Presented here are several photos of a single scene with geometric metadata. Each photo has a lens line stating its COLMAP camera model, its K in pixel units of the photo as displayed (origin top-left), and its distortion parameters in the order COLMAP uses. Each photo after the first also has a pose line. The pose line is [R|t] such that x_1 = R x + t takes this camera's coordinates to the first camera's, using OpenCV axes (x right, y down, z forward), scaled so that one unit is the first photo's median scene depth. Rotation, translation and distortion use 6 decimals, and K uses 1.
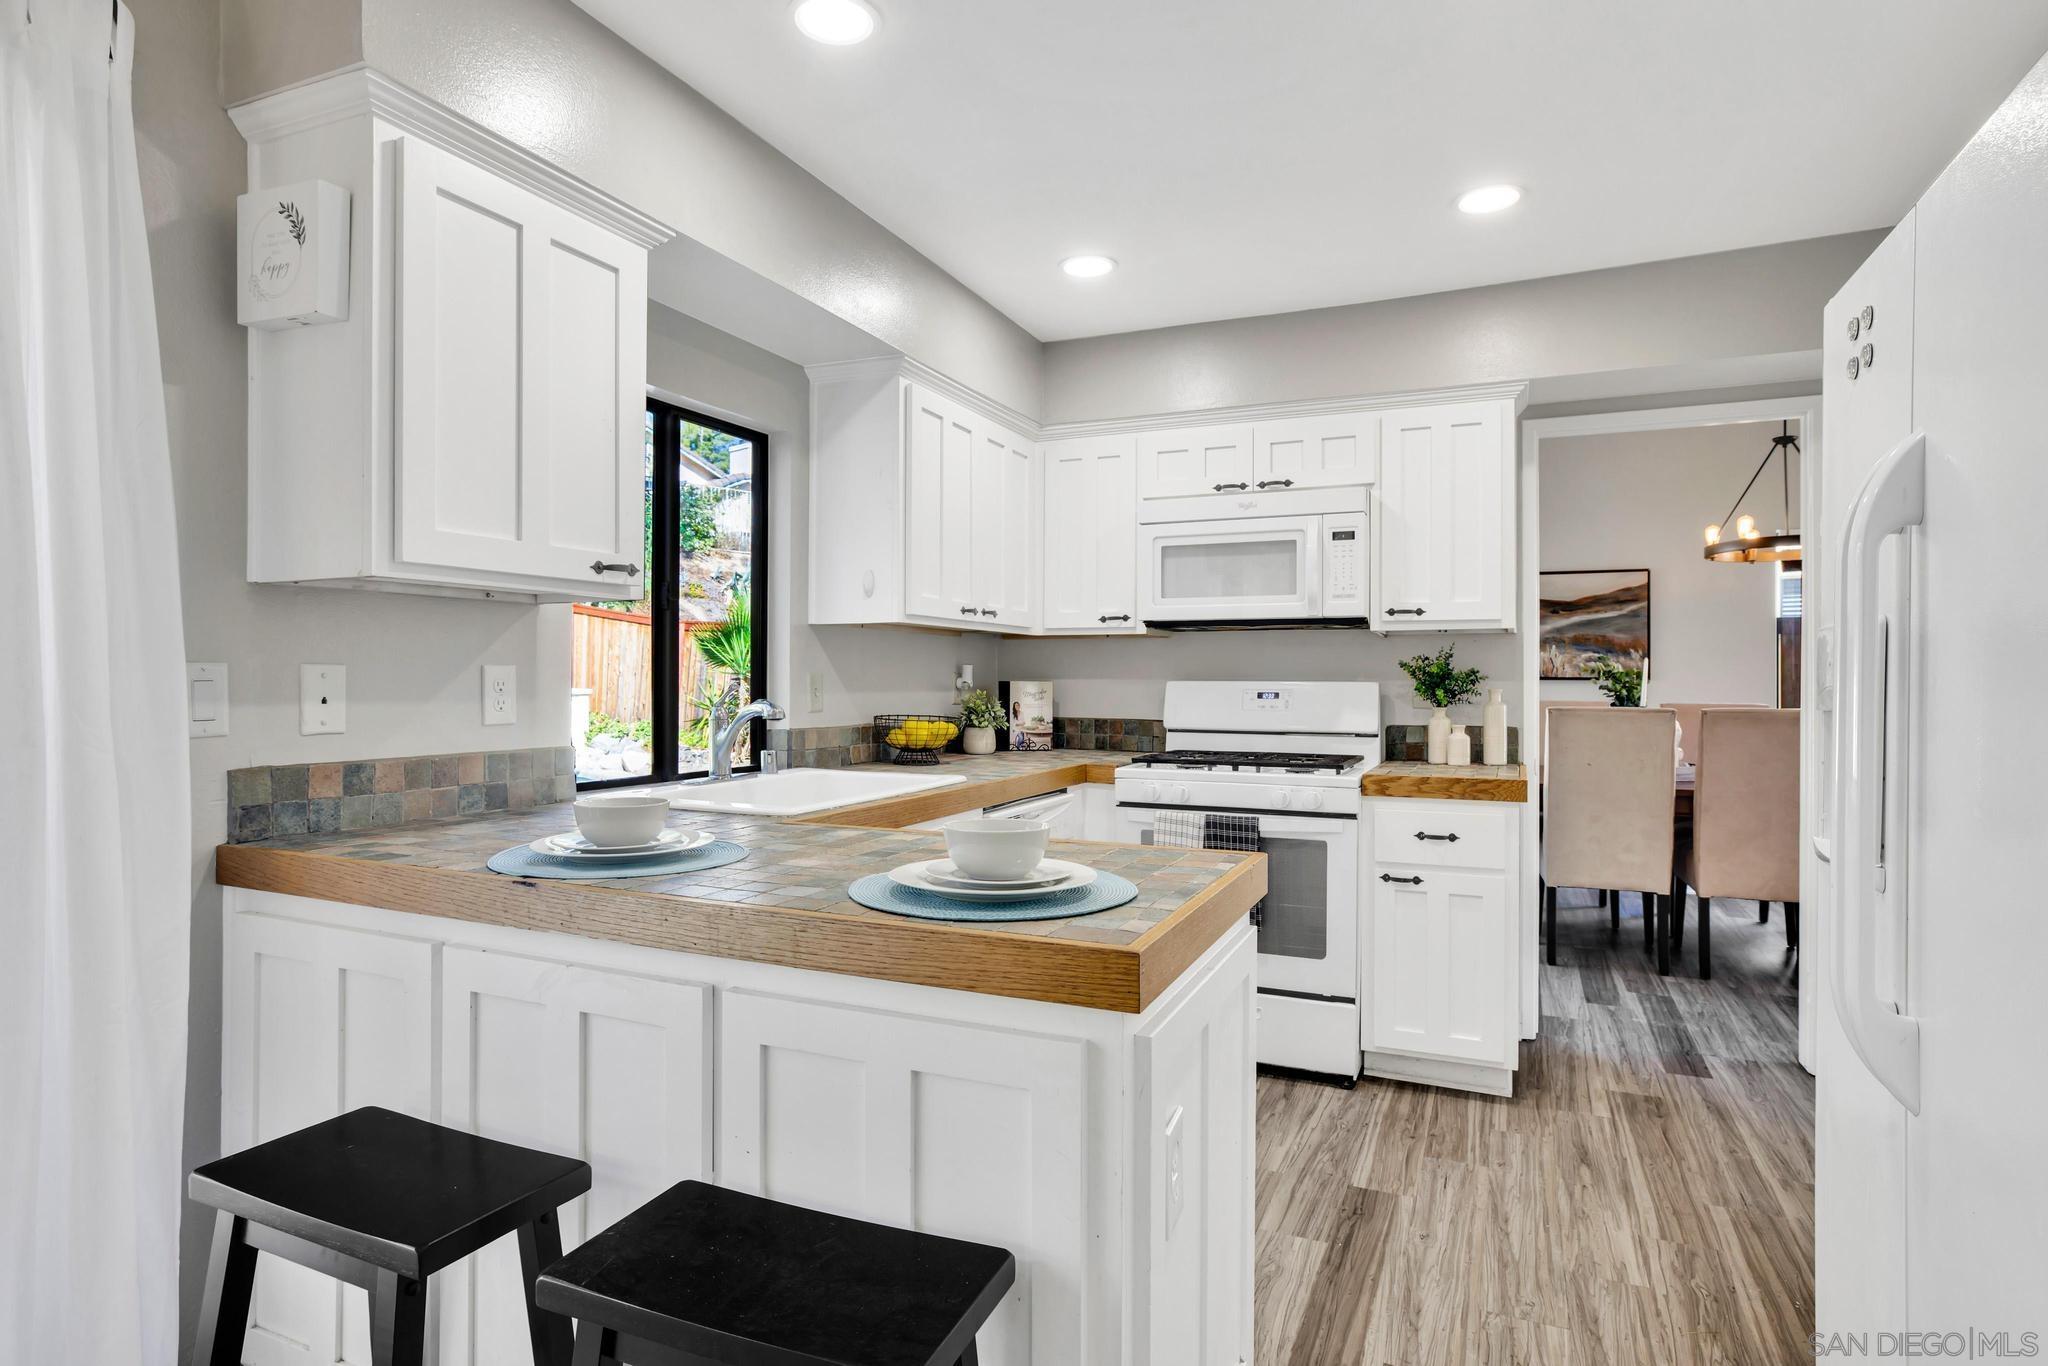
lens RADIAL K [[1074.1, 0, 1022.8], [0, 1074.1, 676.6], [0, 0, 1]] dist [-0.003216, -0.000494]
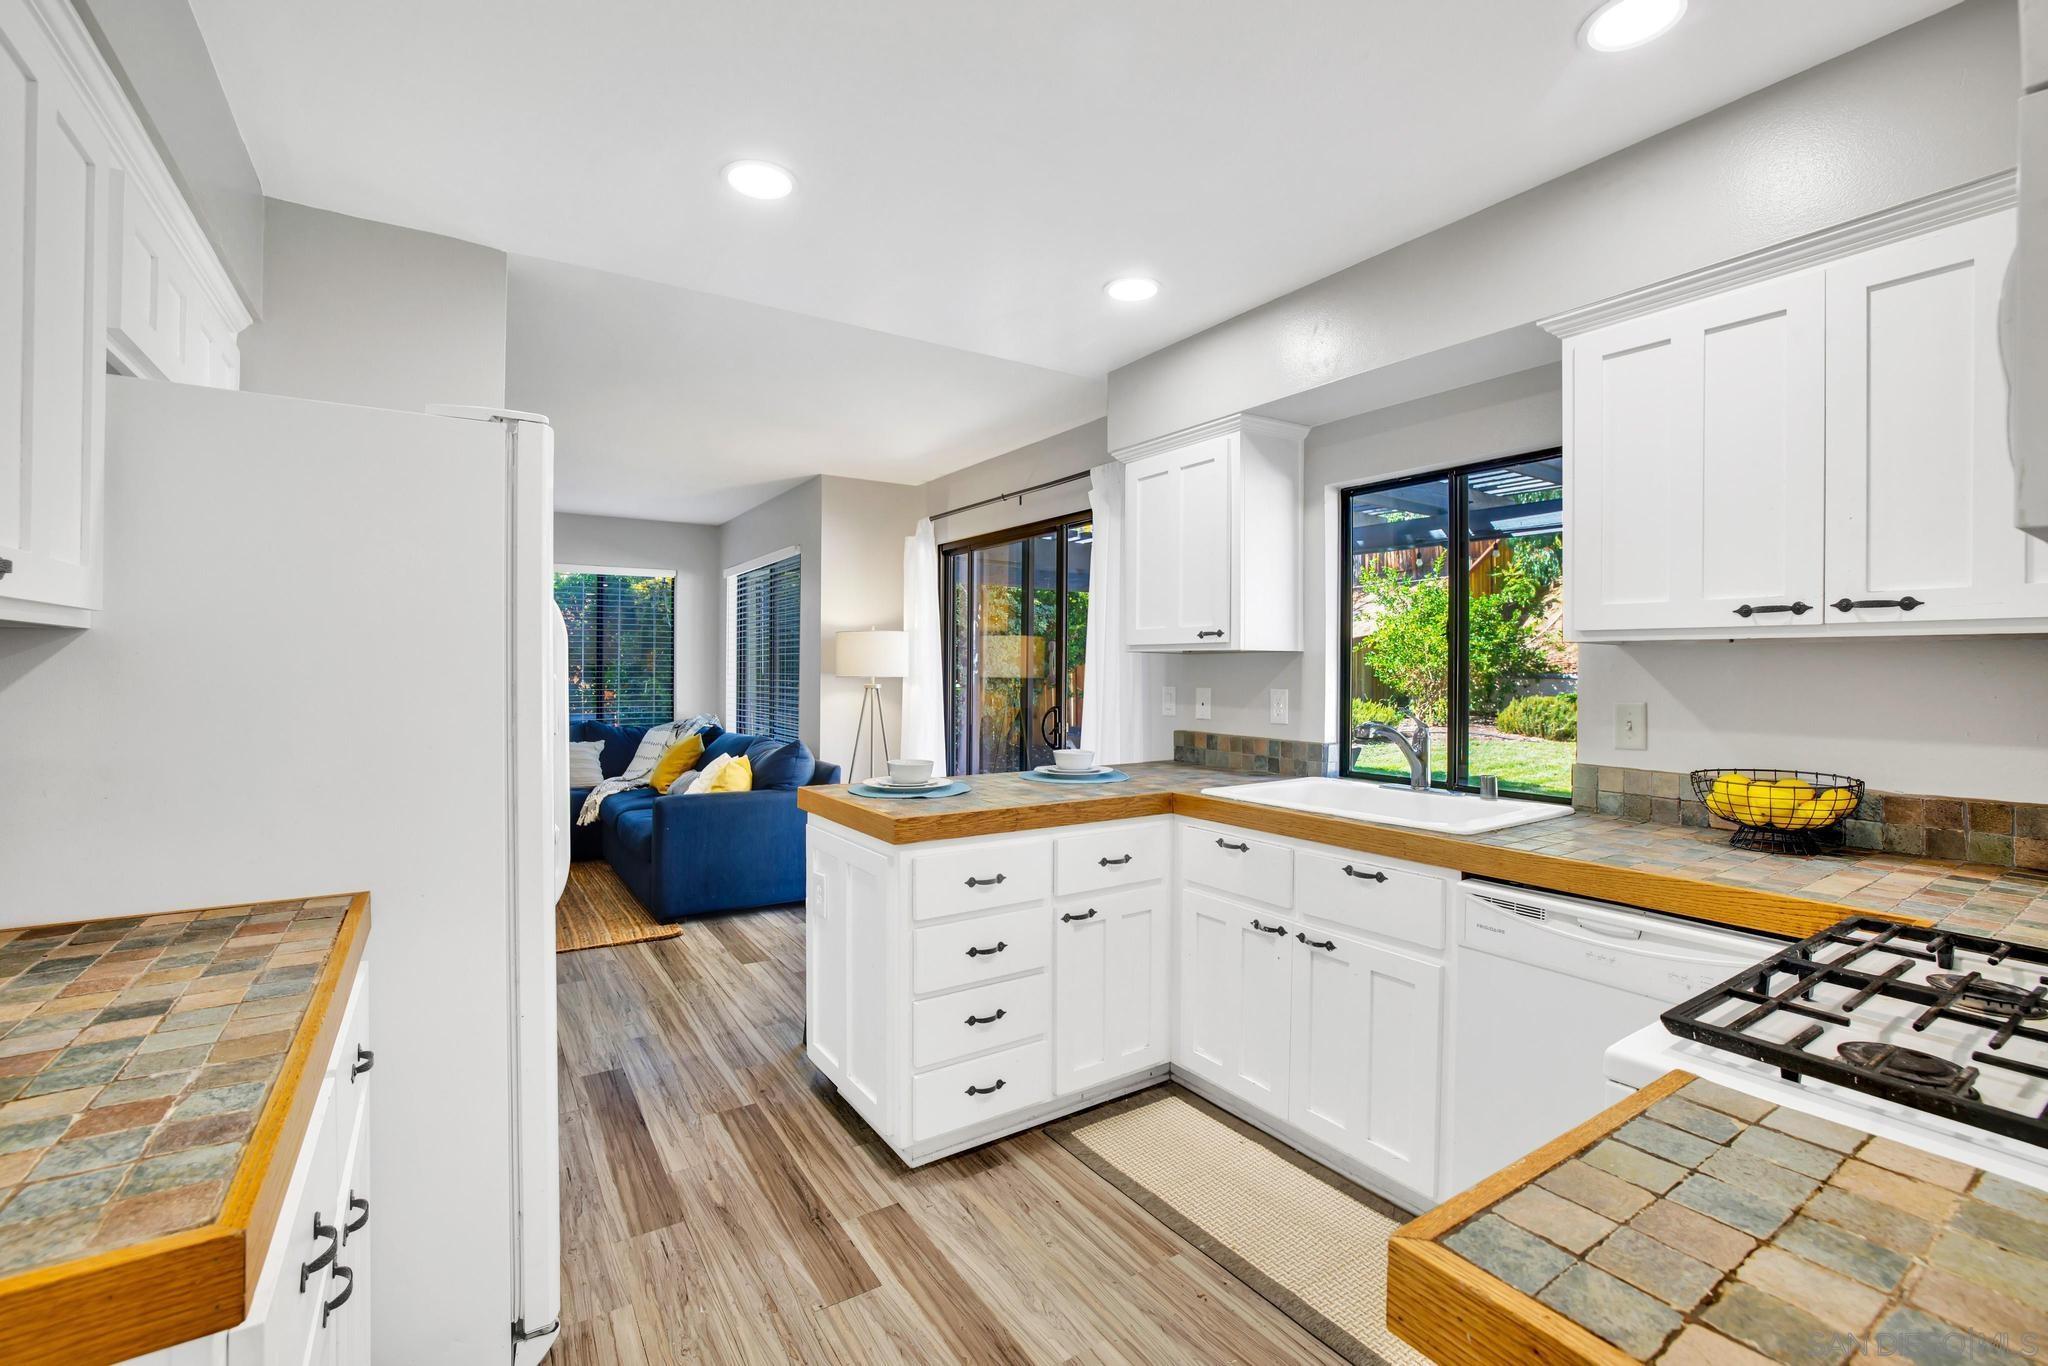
lens RADIAL K [[899.2, 0, 1023.2], [0, 899.2, 671.8], [0, 0, 1]] dist [-0.037281, 0.014027]
pose [[-0.544266, -0.000353, -0.838913, 1.022603], [-0.000672, 1.000000, 0.000015, -0.040969], [0.838912, 0.000571, -0.544266, 1.581401]]
